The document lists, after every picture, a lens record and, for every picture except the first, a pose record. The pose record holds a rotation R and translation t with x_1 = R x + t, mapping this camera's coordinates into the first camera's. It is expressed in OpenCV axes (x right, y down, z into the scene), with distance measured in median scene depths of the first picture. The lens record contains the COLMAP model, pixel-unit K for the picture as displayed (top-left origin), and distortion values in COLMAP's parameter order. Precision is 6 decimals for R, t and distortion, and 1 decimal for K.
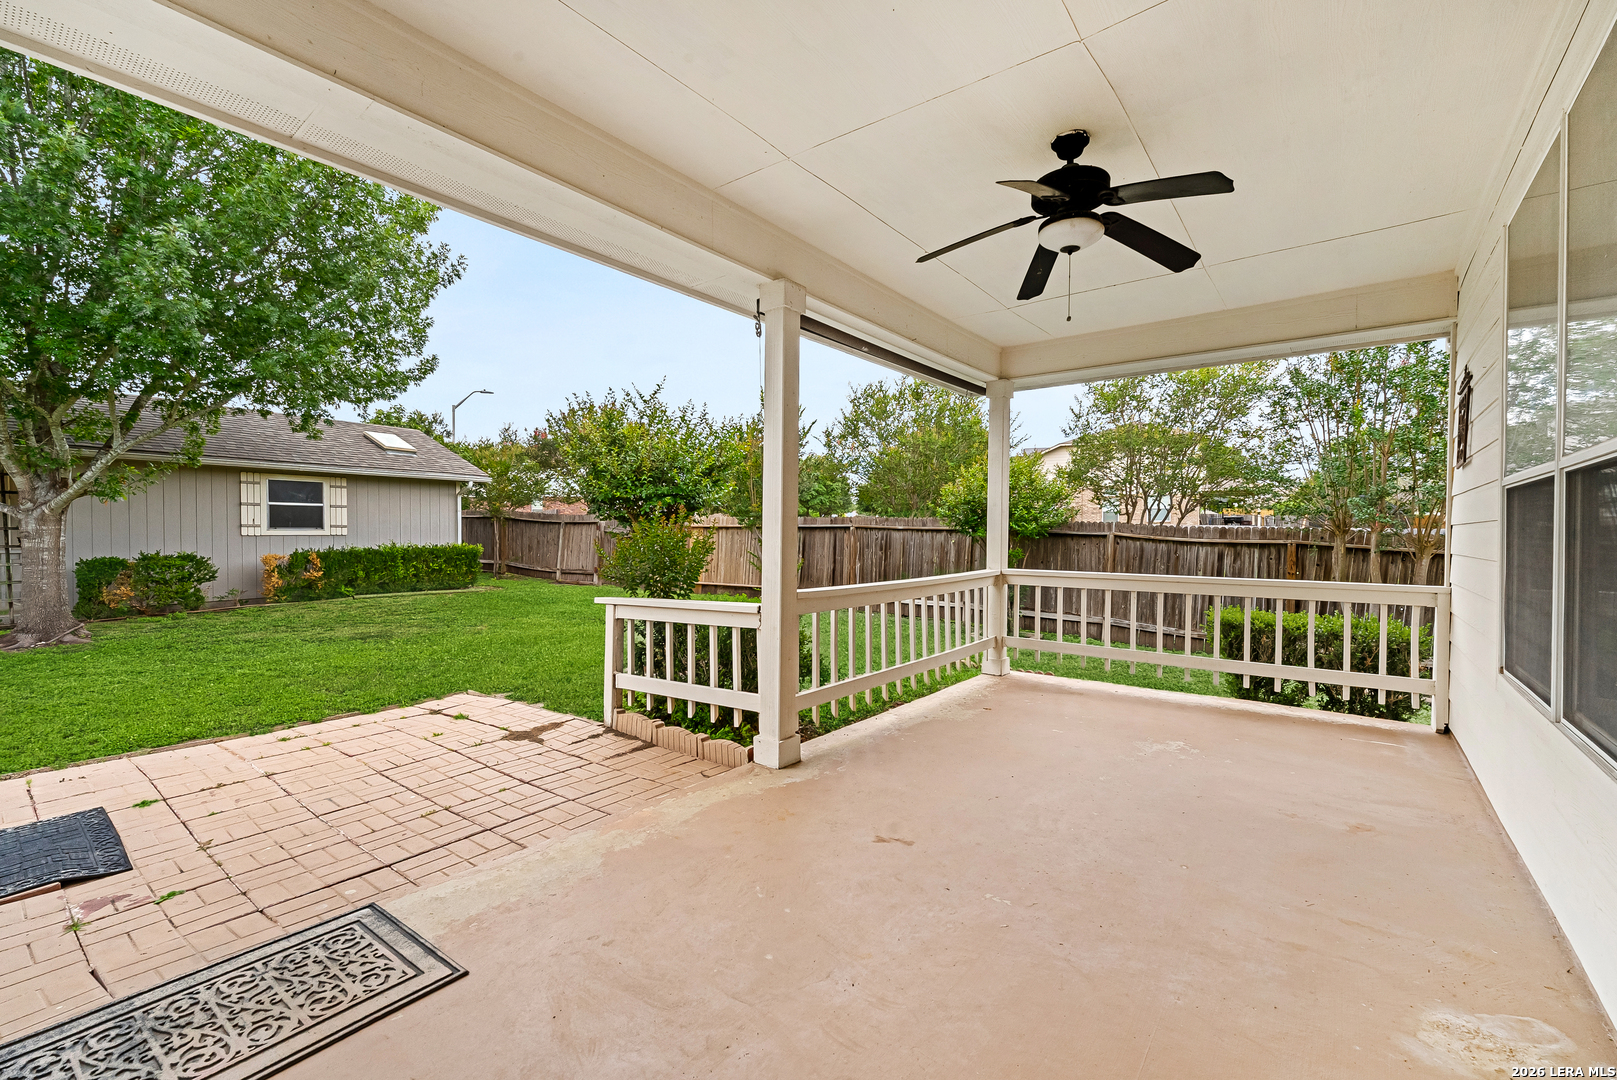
lens RADIAL K [[683.6, 0, 815.3], [0, 683.6, 531.1], [0, 0, 1]] dist [0.000444, -0.000085]
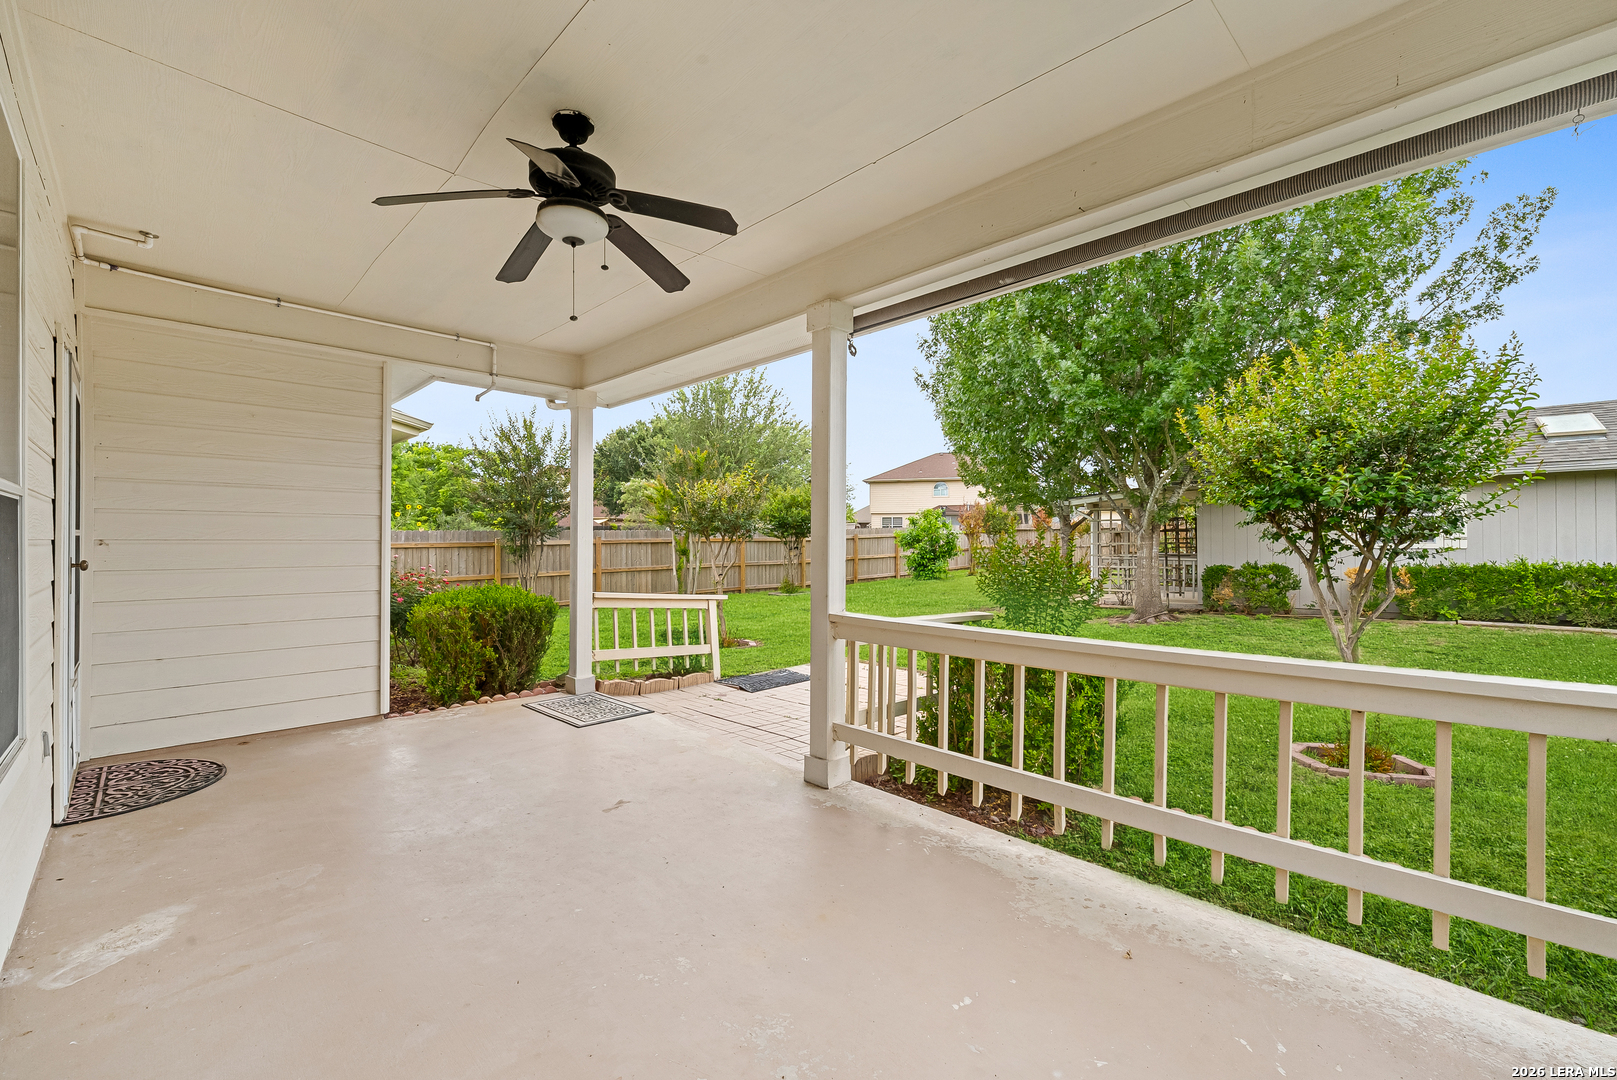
lens RADIAL K [[667.0, 0, 808.5], [0, 667.0, 540.0], [0, 0, 1]] dist [0.000170, -0.000079]
pose [[-0.135374, -0.006910, -0.990770, 0.968305], [0.005048, 0.999958, -0.007664, -0.010841], [0.990782, -0.006039, -0.135333, 1.159314]]
